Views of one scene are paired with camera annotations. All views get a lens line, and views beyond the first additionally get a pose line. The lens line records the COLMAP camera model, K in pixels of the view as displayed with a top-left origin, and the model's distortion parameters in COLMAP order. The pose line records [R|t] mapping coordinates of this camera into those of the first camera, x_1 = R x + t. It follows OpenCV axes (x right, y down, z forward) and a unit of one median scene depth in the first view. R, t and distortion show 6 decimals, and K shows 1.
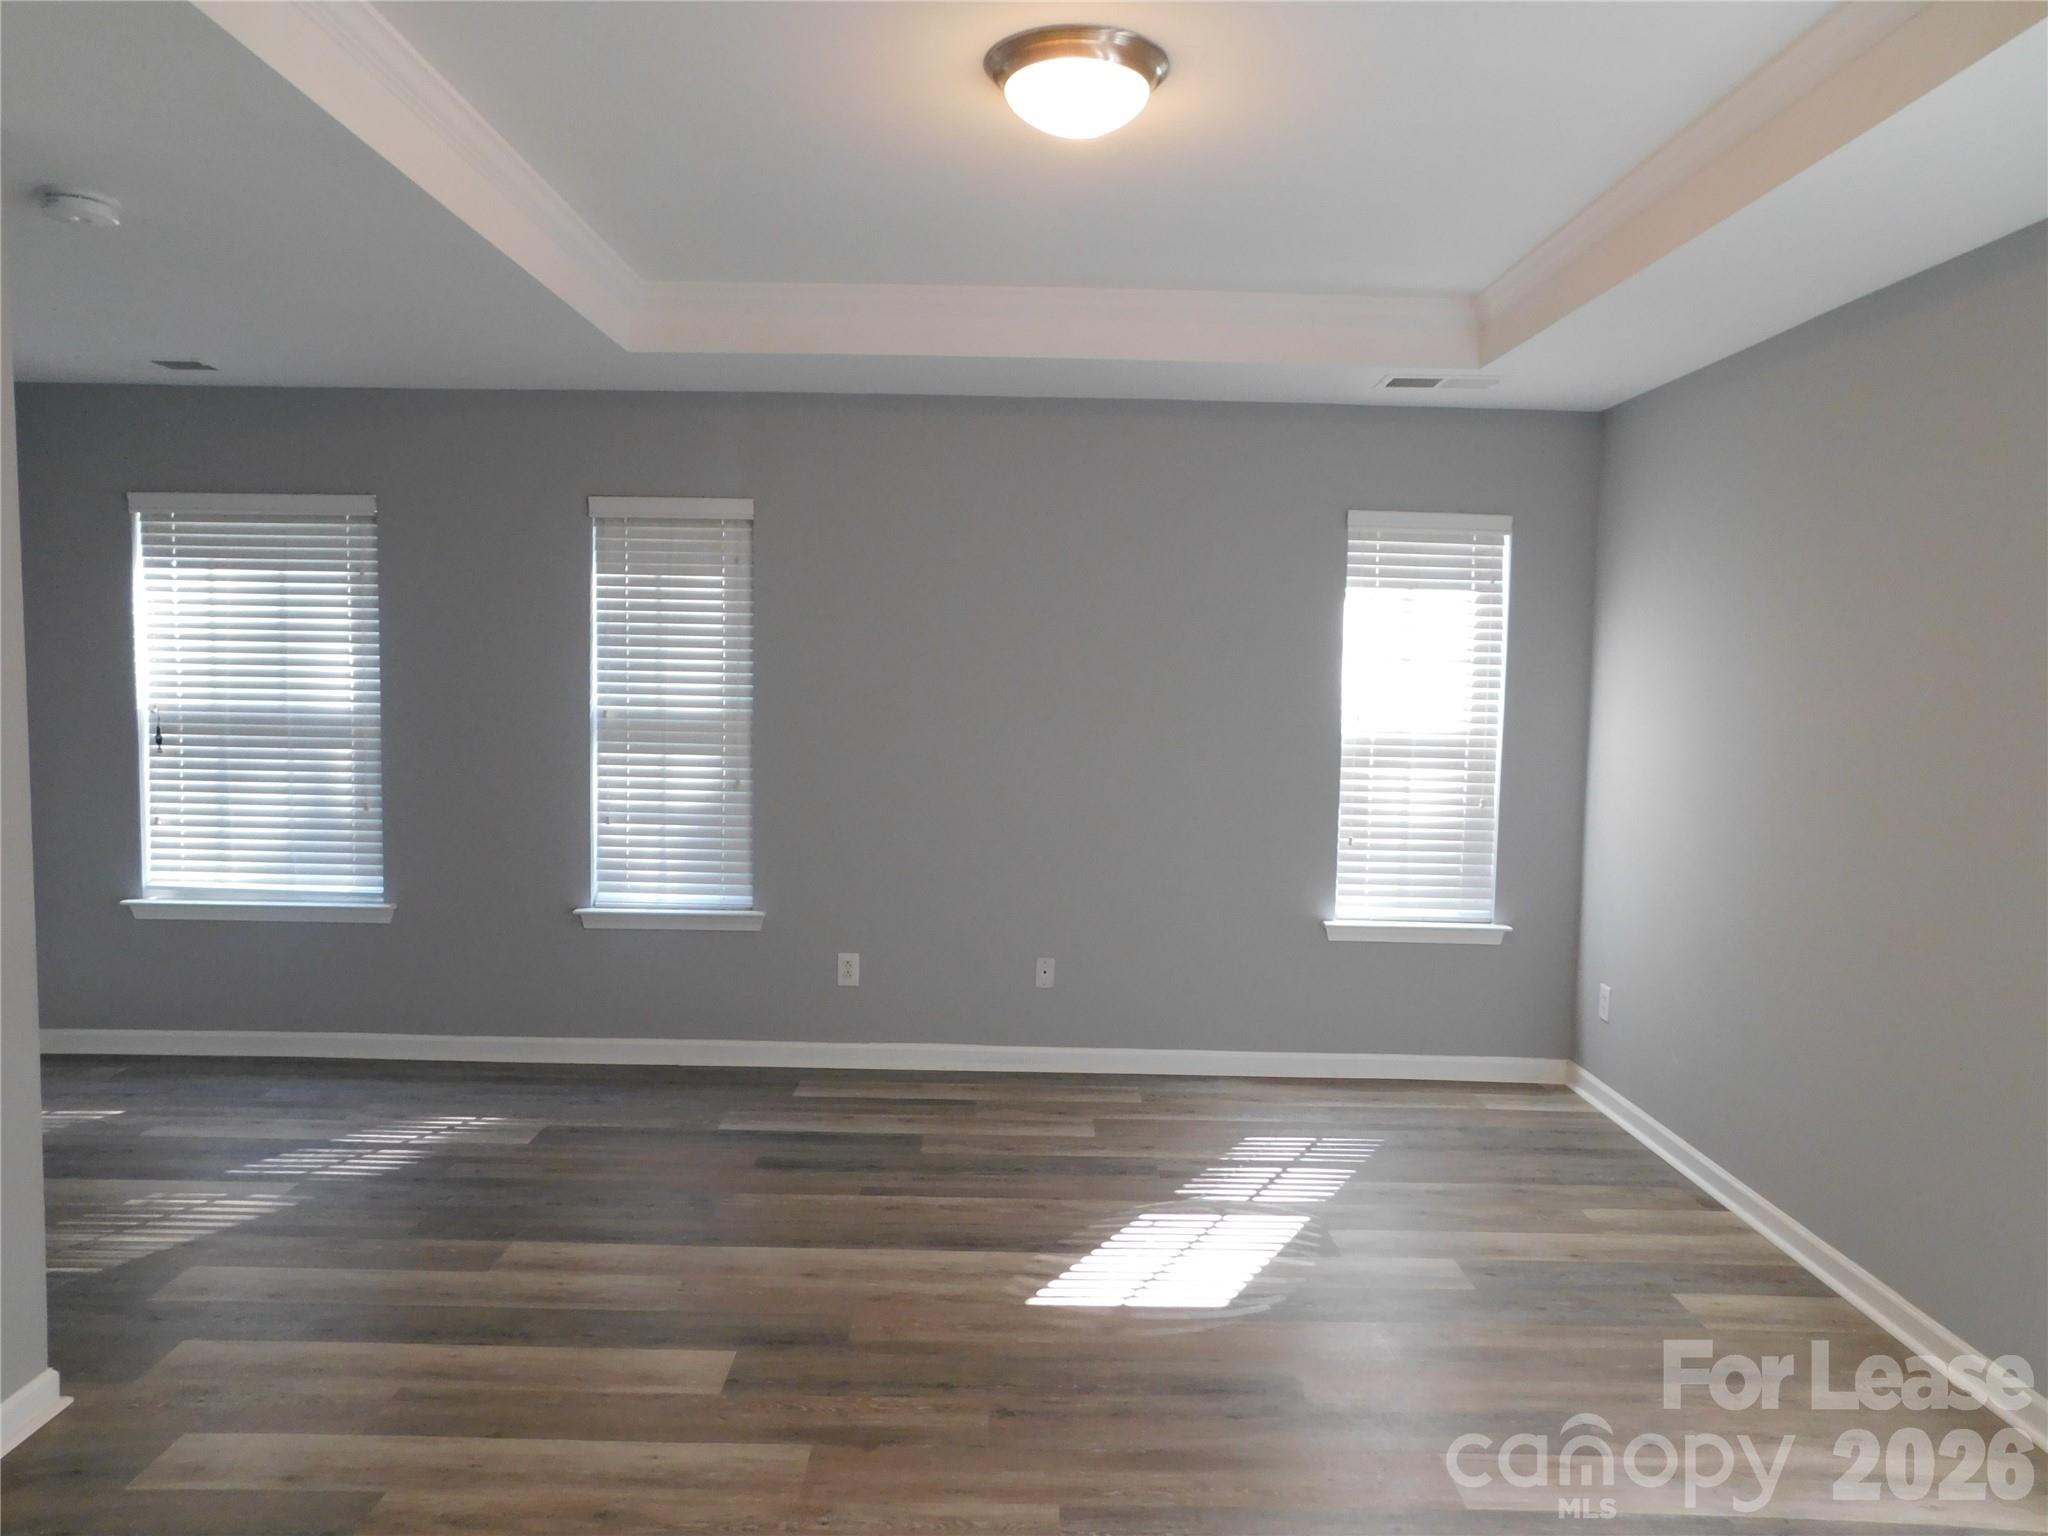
lens RADIAL K [[1389.3, 0, 1024.0], [0, 1389.3, 768.0], [0, 0, 1]] dist [-0.064039, 0.069725]
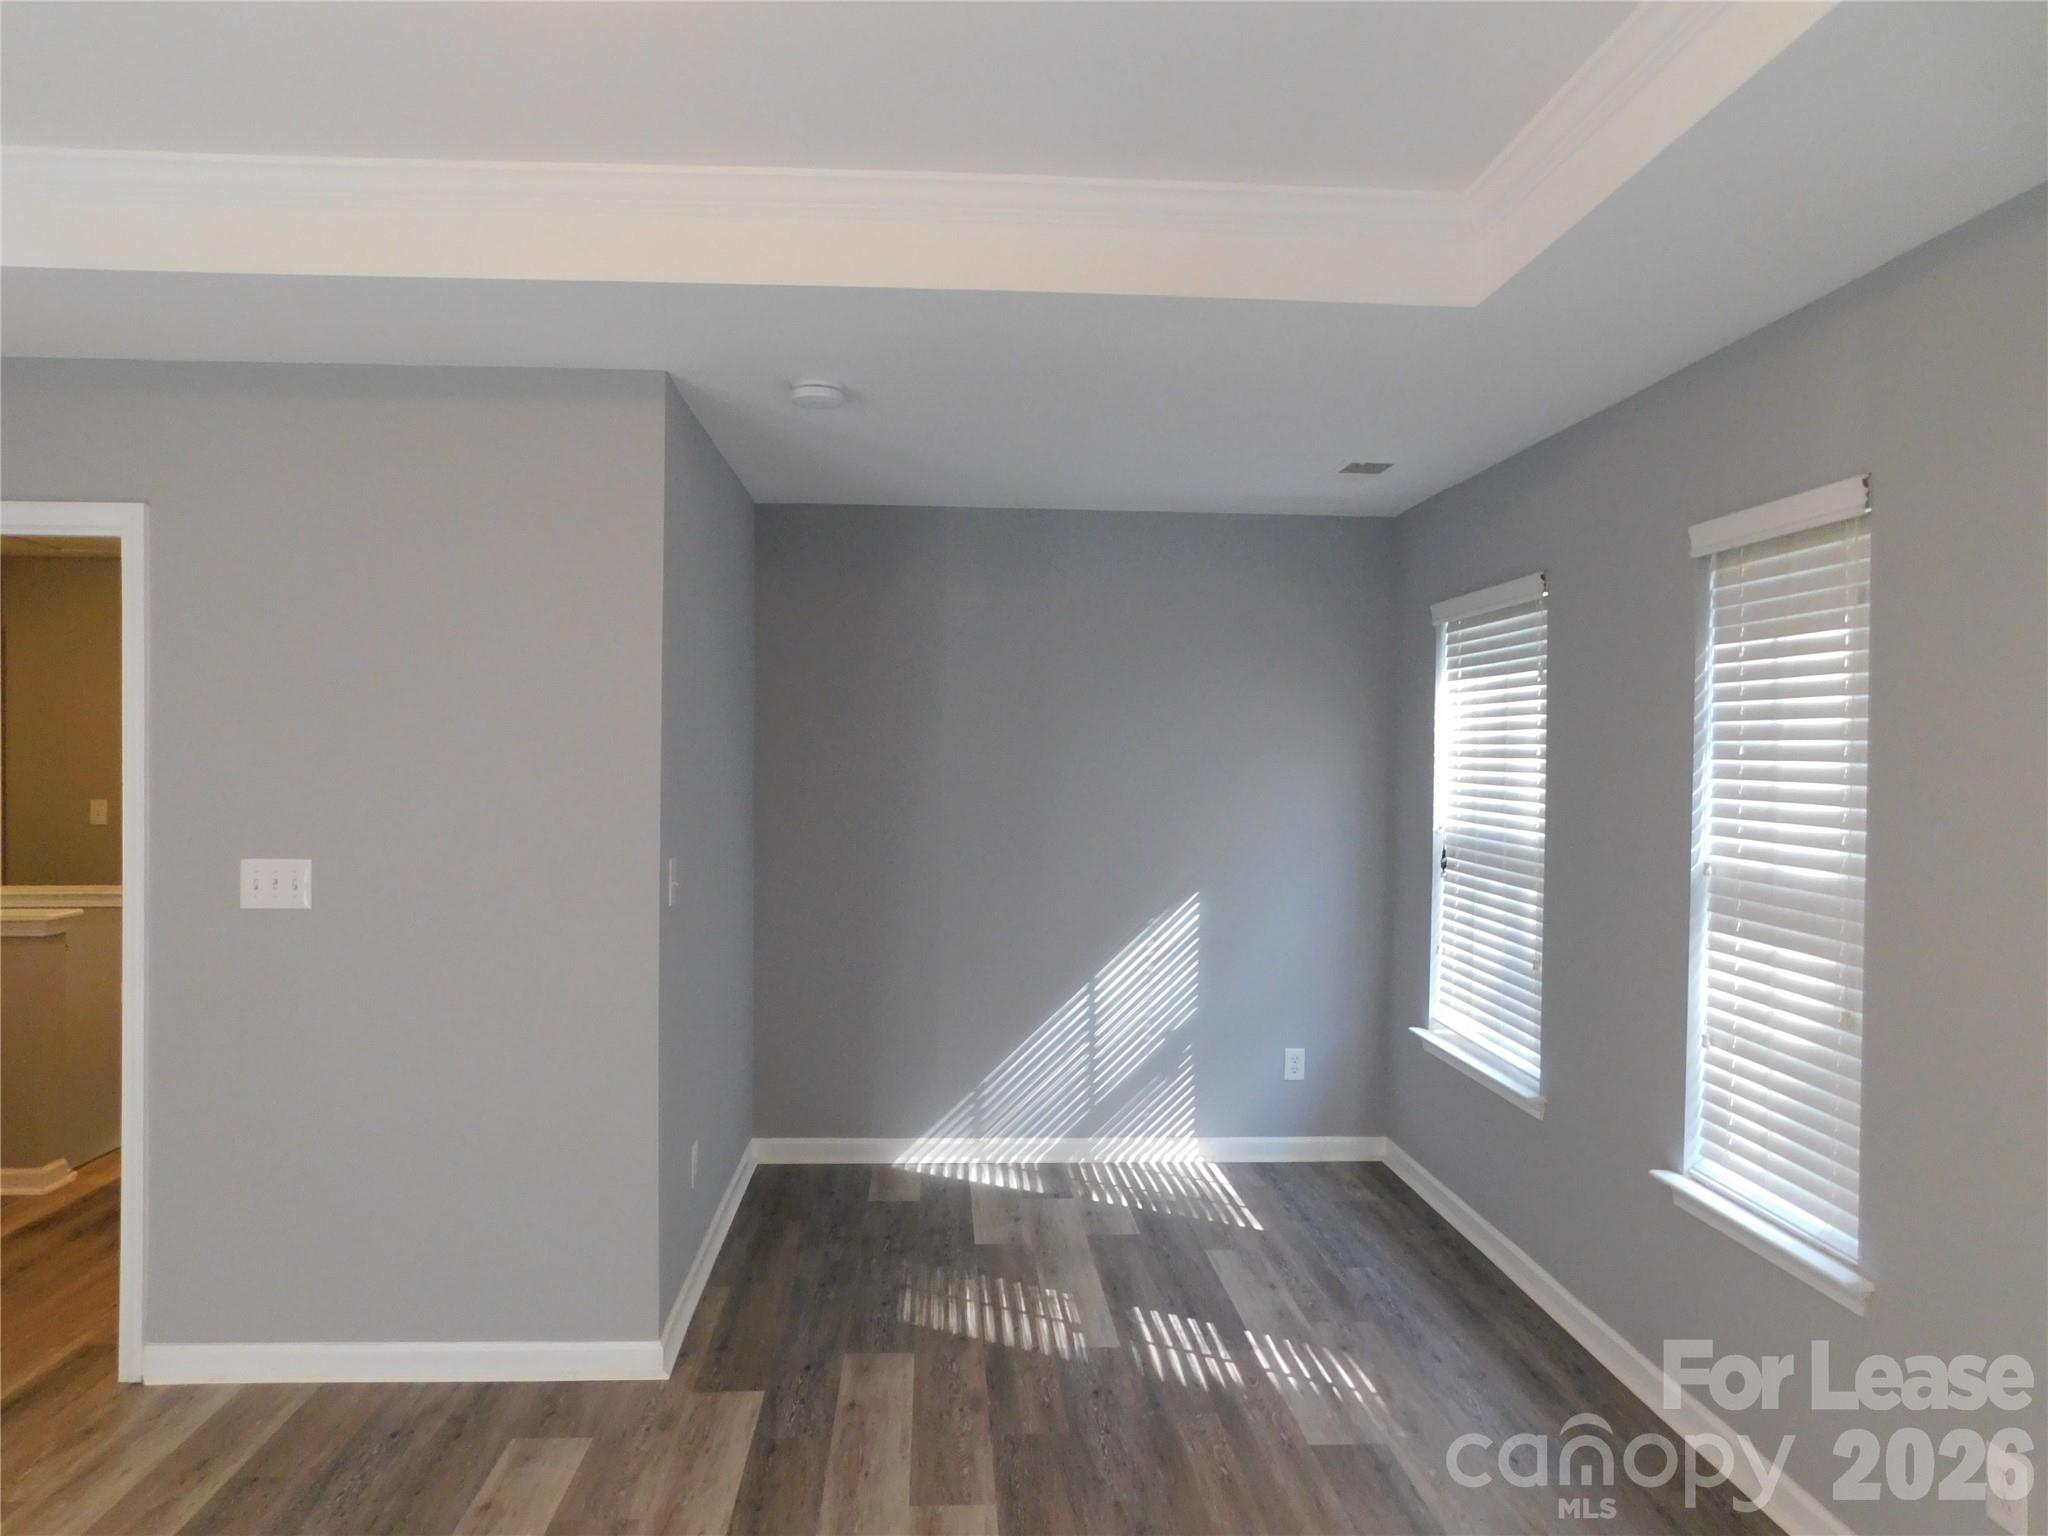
lens RADIAL K [[1389.3, 0, 1024.0], [0, 1389.3, 768.0], [0, 0, 1]] dist [-0.064039, 0.069725]
pose [[0.054240, -0.005207, -0.998514, 0.296394], [-0.088852, 0.995994, -0.010021, -0.050764], [0.994567, 0.089263, 0.053561, 0.658143]]
